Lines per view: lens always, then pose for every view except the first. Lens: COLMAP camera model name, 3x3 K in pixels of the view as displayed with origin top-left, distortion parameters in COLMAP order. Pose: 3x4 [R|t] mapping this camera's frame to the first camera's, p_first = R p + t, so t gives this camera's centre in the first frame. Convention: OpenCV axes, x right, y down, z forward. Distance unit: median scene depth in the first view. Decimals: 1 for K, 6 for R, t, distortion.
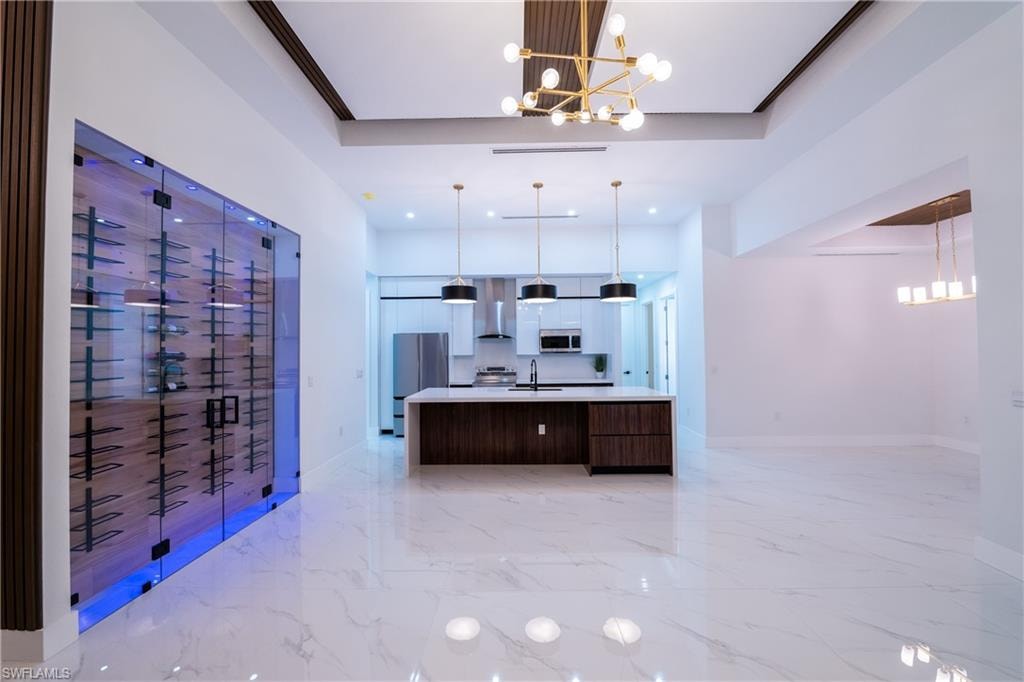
lens RADIAL K [[410.4, 0, 512.0], [0, 410.4, 341.0], [0, 0, 1]] dist [-0.015179, -0.000898]
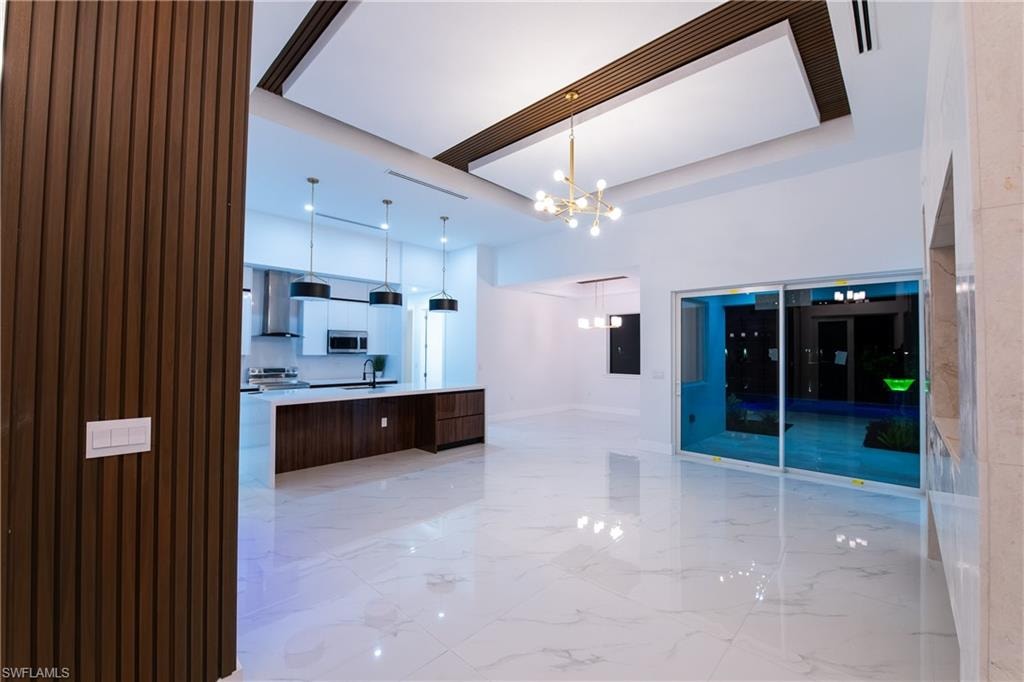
lens RADIAL K [[415.2, 0, 512.0], [0, 415.2, 341.0], [0, 0, 1]] dist [-0.012058, -0.000102]
pose [[0.676672, 0.033241, 0.735533, -0.490152], [-0.028351, 0.999416, -0.019084, 0.007297], [-0.735738, -0.007940, 0.677220, -0.009842]]
